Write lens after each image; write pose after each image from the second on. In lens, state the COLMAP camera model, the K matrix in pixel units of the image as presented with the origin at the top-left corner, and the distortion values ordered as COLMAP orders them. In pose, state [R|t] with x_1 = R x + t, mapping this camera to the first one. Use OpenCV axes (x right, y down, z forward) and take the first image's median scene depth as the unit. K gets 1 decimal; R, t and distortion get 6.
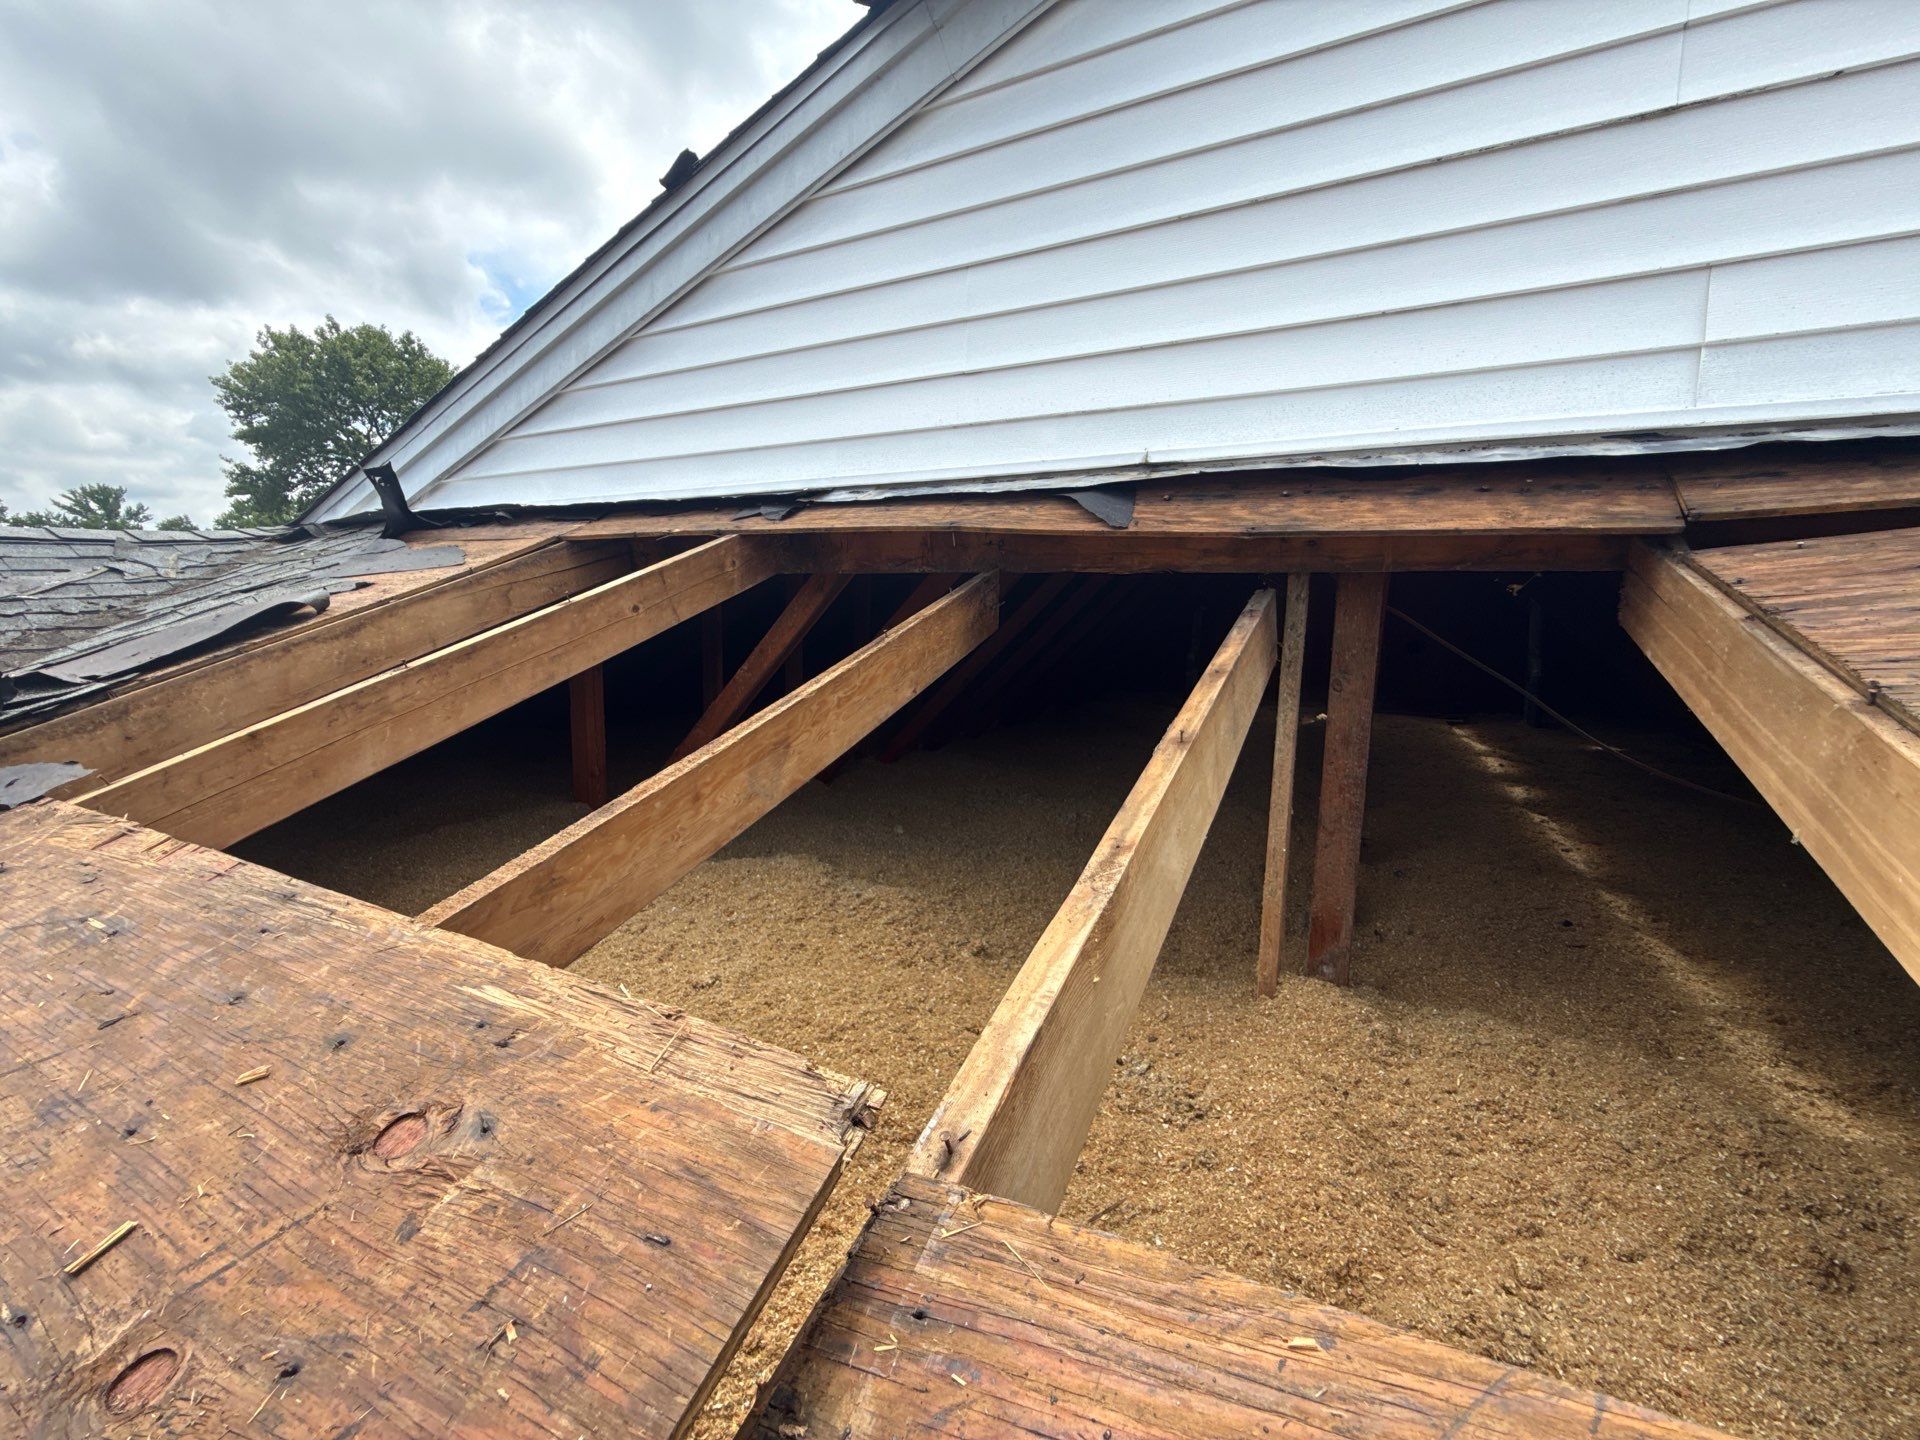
lens RADIAL K [[763.7, 0, 968.0], [0, 763.7, 726.5], [0, 0, 1]] dist [-0.003261, 0.000224]
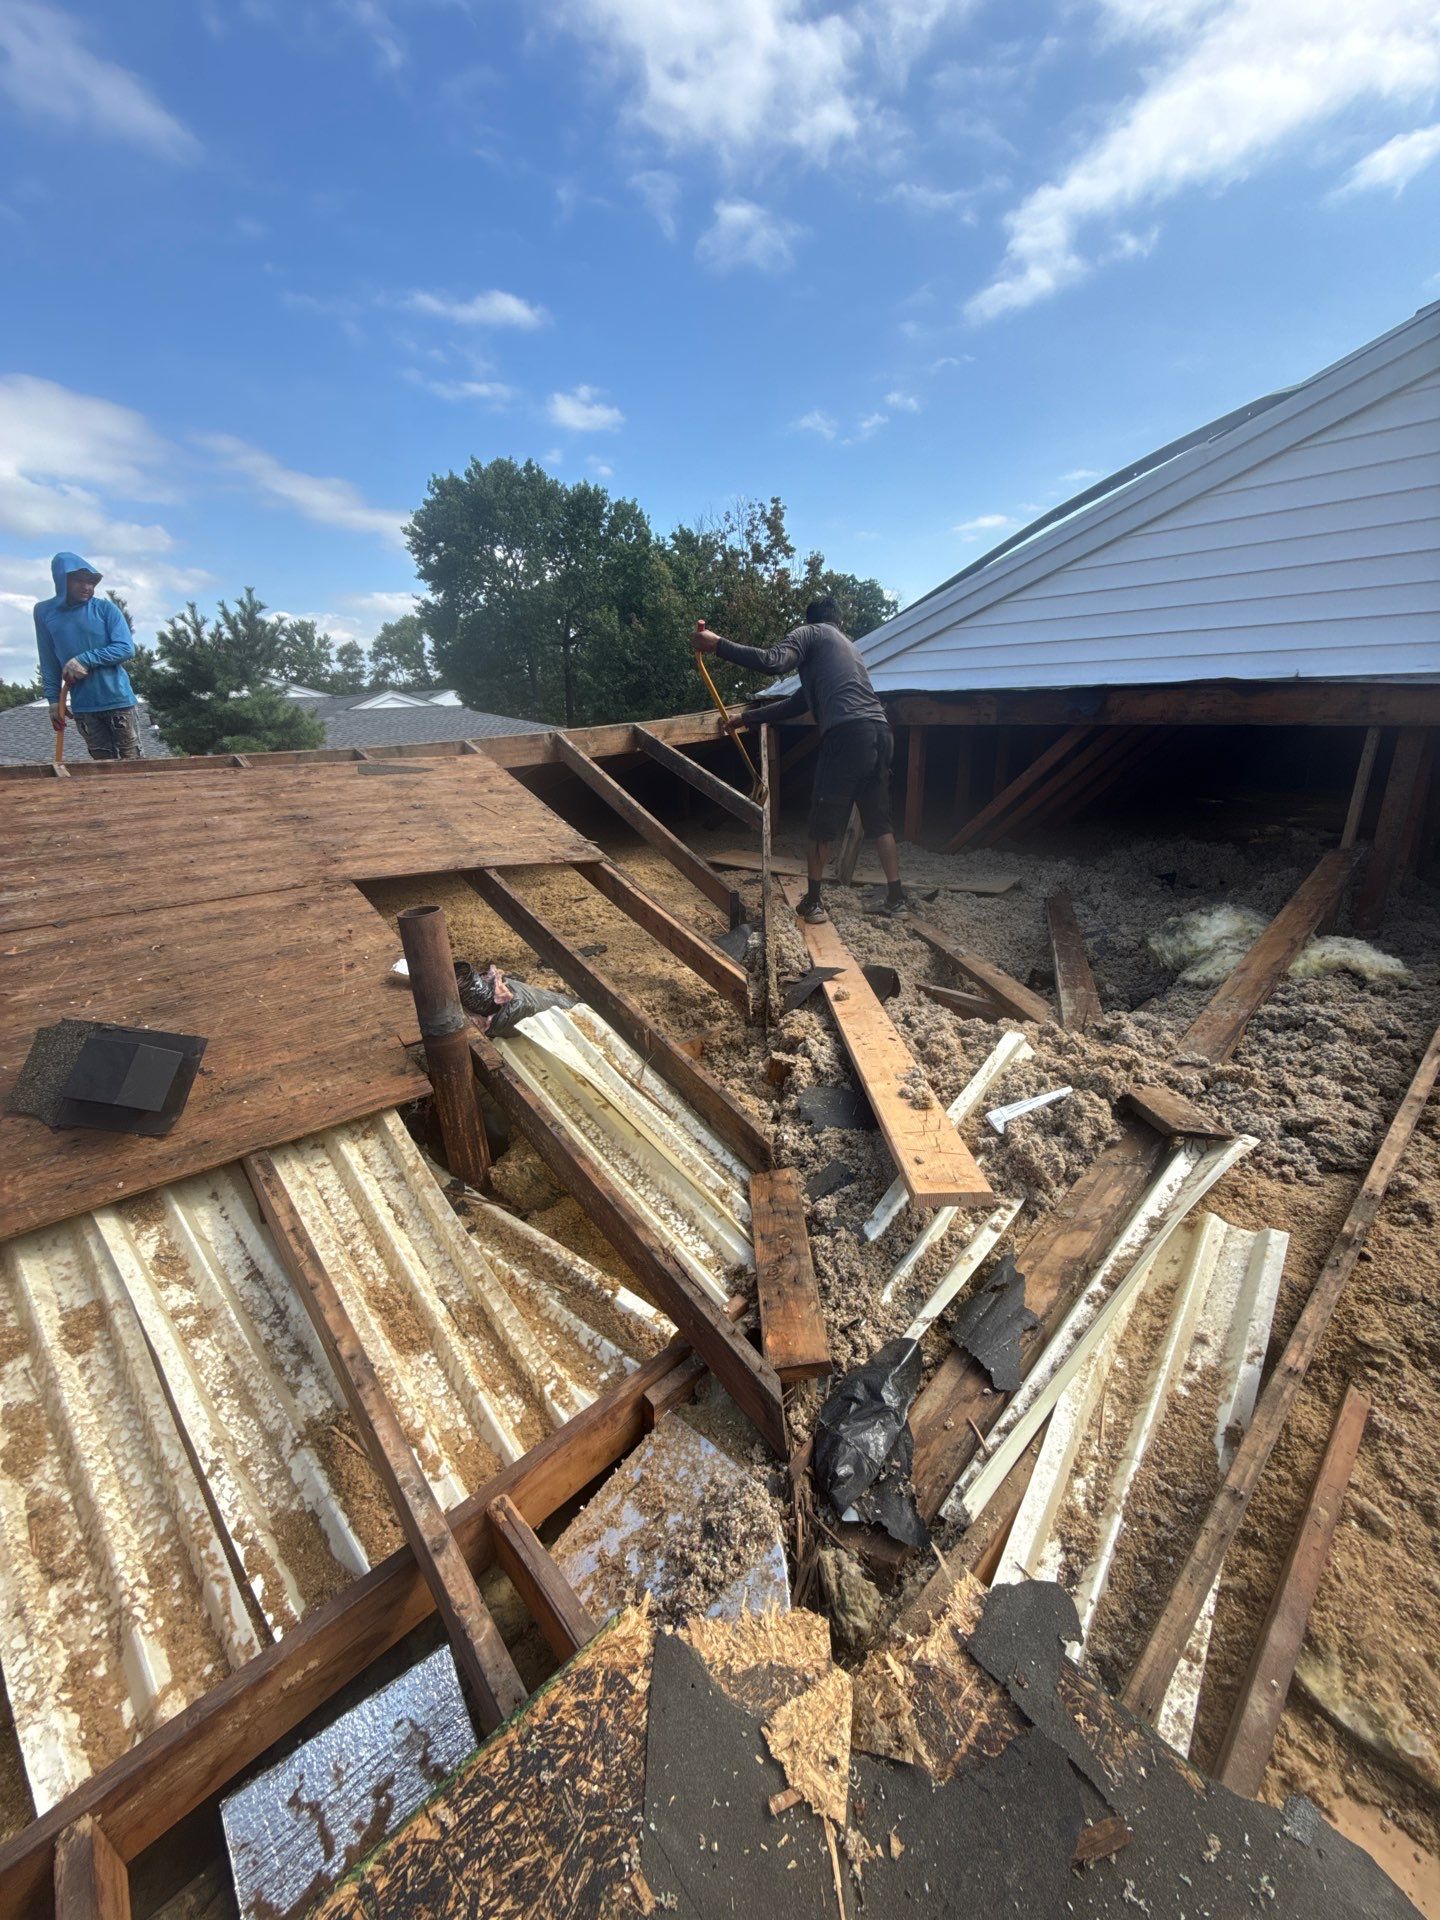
lens RADIAL K [[763.7, 0, 718.4], [0, 763.7, 962.4], [0, 0, 1]] dist [-0.003261, 0.000224]
pose [[0.934642, 0.063415, -0.349889, -0.026417], [0.005534, 0.981256, 0.192630, 0.001425], [0.355546, -0.181976, 0.916772, -0.083534]]
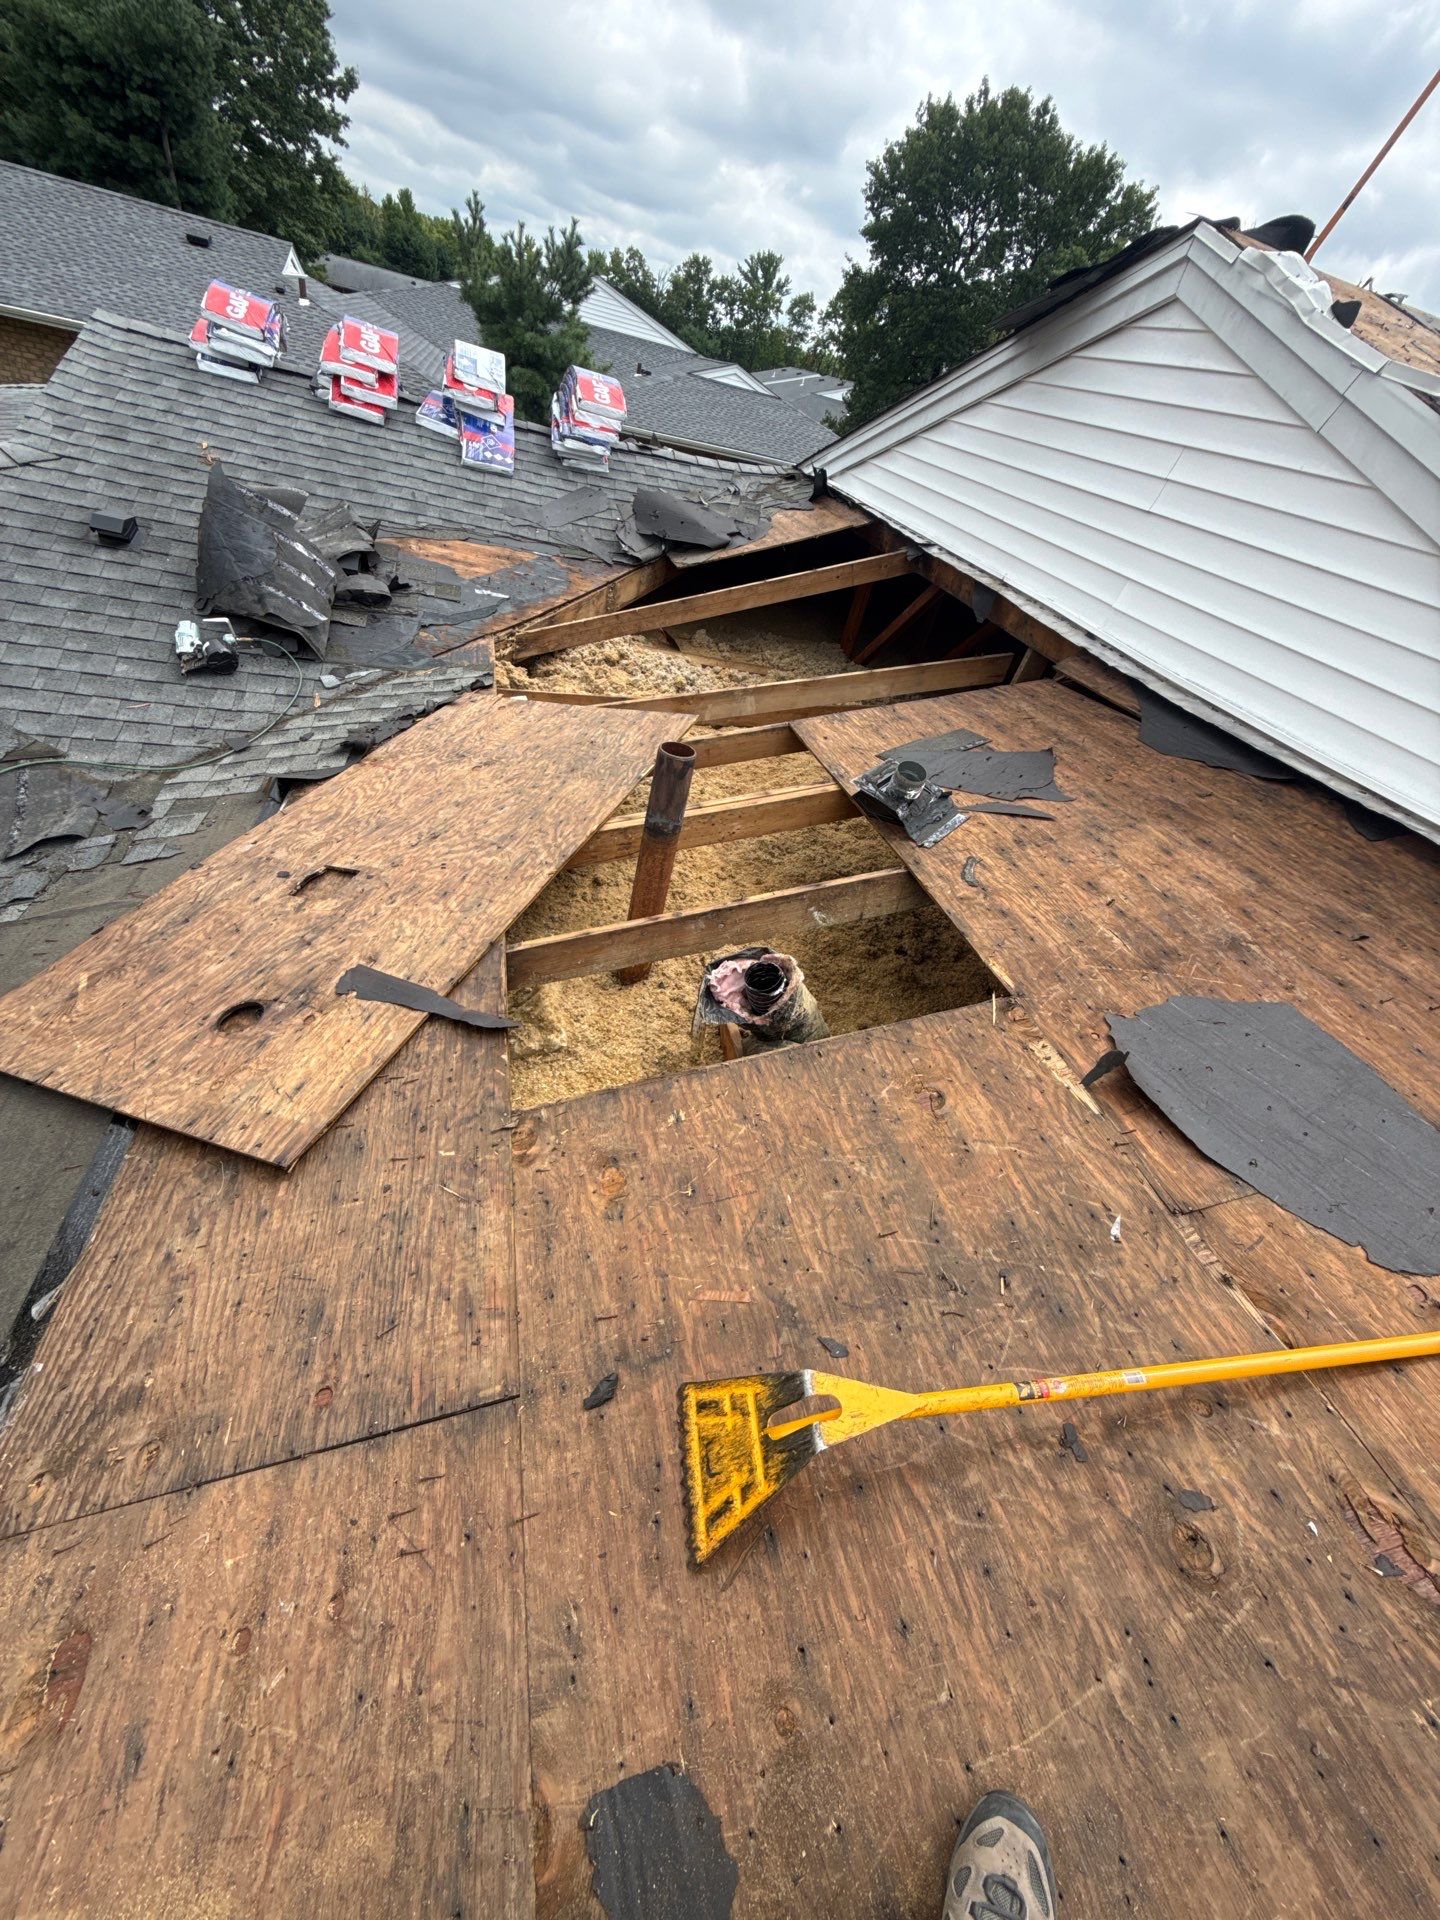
lens RADIAL K [[763.7, 0, 718.1], [0, 763.7, 959.4], [0, 0, 1]] dist [-0.003261, 0.000224]
pose [[0.636167, 0.568940, -0.521151, 0.079857], [-0.312528, 0.807583, 0.500136, -0.014773], [0.705420, -0.155296, 0.691567, -0.075609]]
